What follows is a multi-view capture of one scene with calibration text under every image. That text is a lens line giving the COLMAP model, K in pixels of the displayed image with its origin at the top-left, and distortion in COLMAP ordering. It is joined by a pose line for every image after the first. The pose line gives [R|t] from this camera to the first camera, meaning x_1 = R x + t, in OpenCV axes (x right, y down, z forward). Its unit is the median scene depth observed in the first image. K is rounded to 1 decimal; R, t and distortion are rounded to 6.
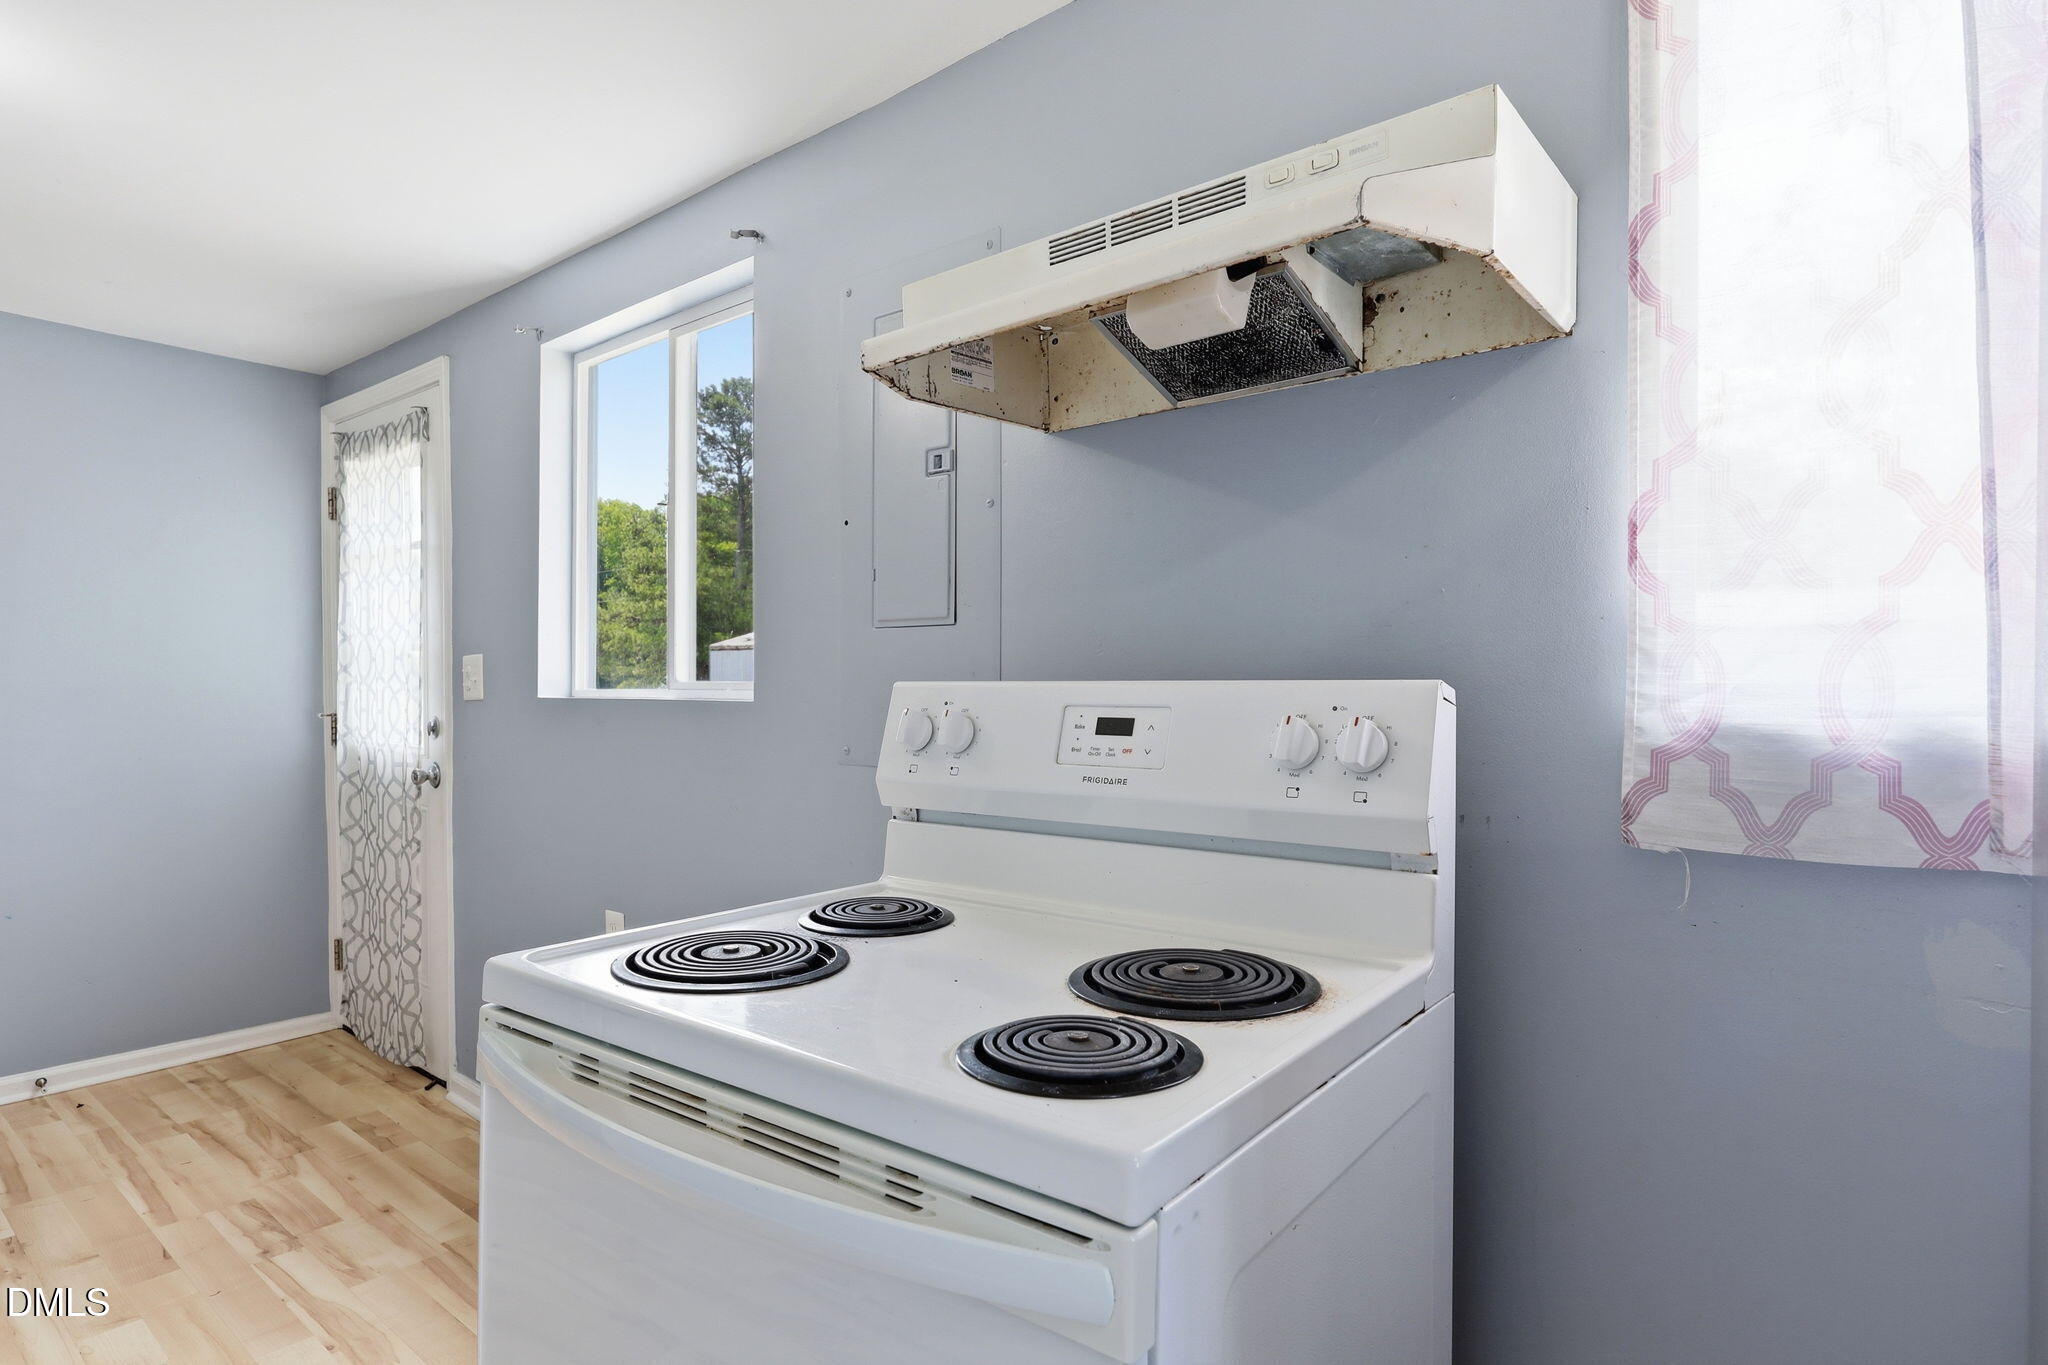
lens RADIAL K [[1091.9, 0, 1018.3], [0, 1091.9, 692.5], [0, 0, 1]] dist [0.000591, -0.000736]
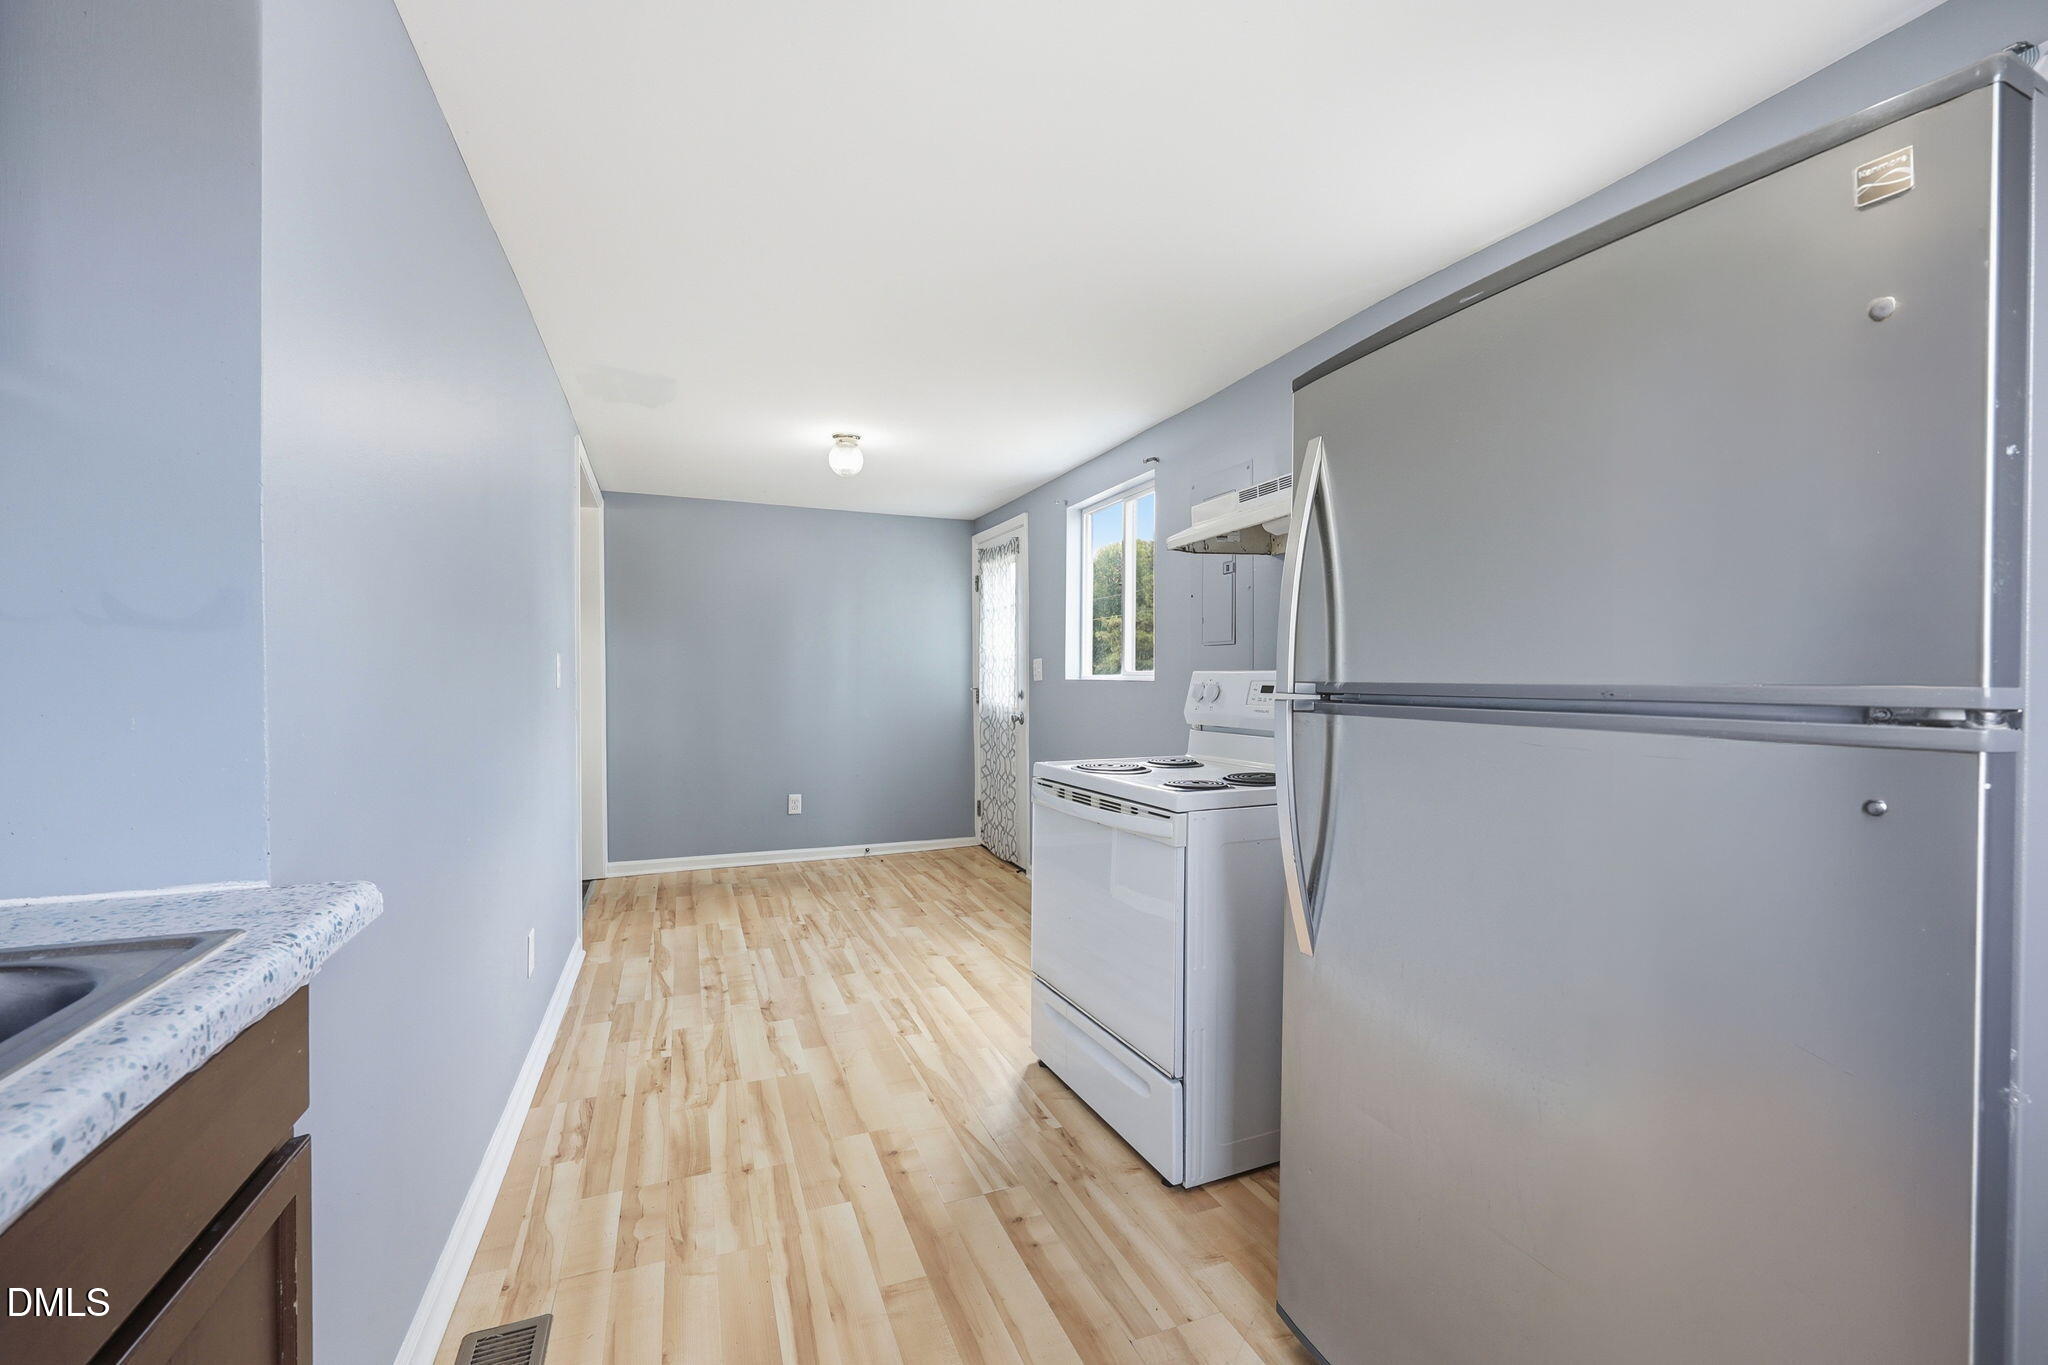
lens RADIAL K [[847.9, 0, 1024.0], [0, 847.9, 682.5], [0, 0, 1]] dist [0.015913, 0.000397]
pose [[0.882435, 0.002751, -0.470426, 0.247999], [-0.001490, 0.999994, 0.003052, 0.005578], [0.470432, -0.001993, 0.882434, -0.455827]]
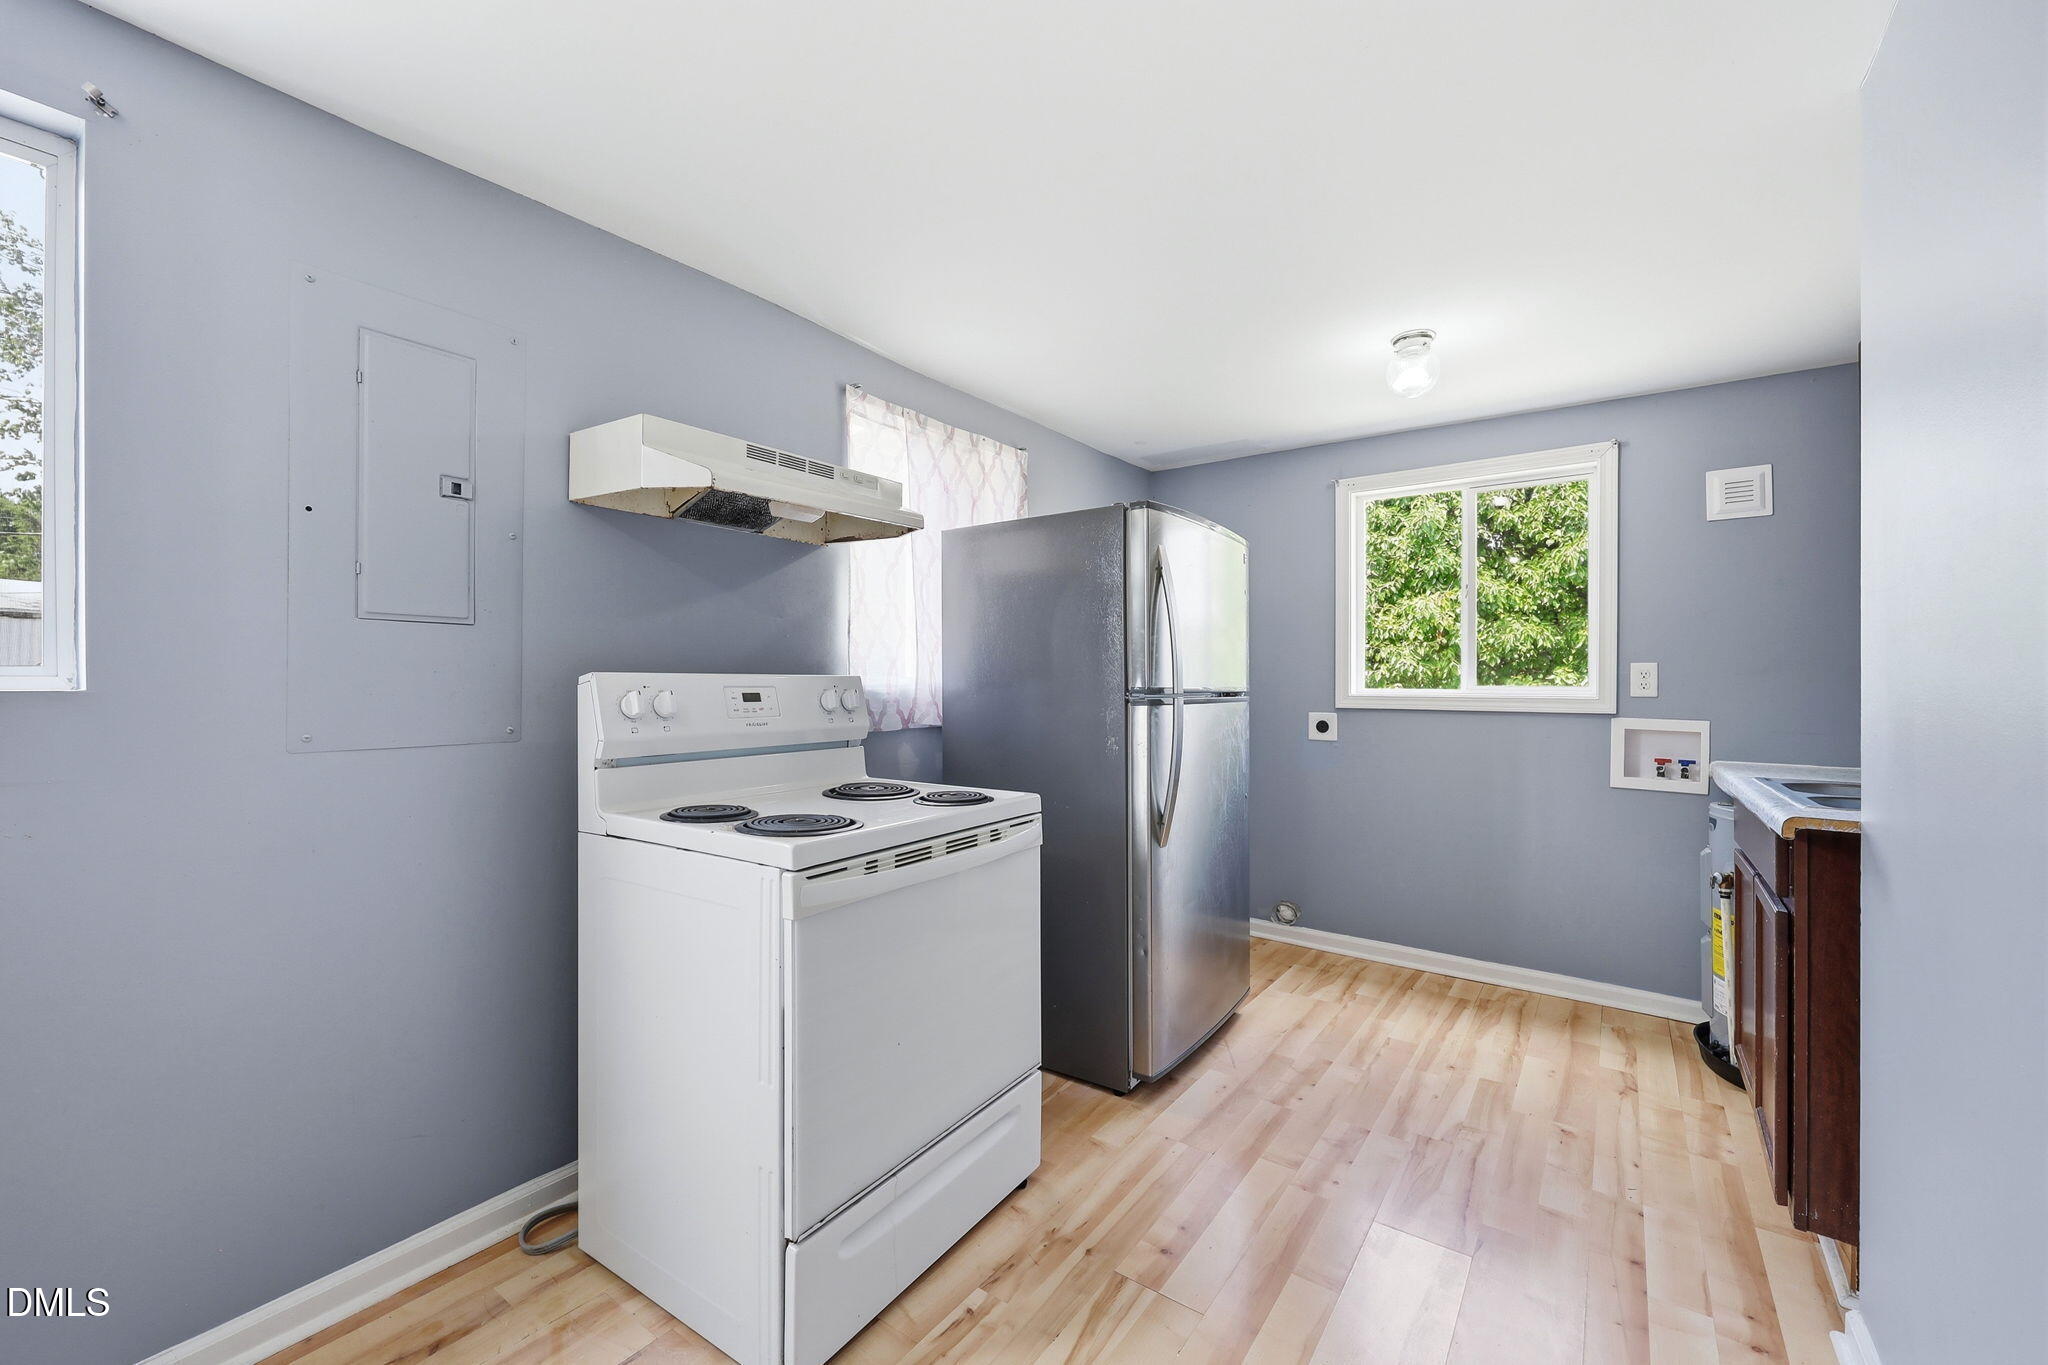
lens RADIAL K [[792.4, 0, 1024.0], [0, 792.4, 682.5], [0, 0, 1]] dist [0.000298, -0.000270]
pose [[-0.053522, -0.002969, 0.998562, -0.682342], [-0.002167, 0.999994, 0.002857, -0.000356], [-0.998564, -0.002011, -0.053528, 0.290791]]
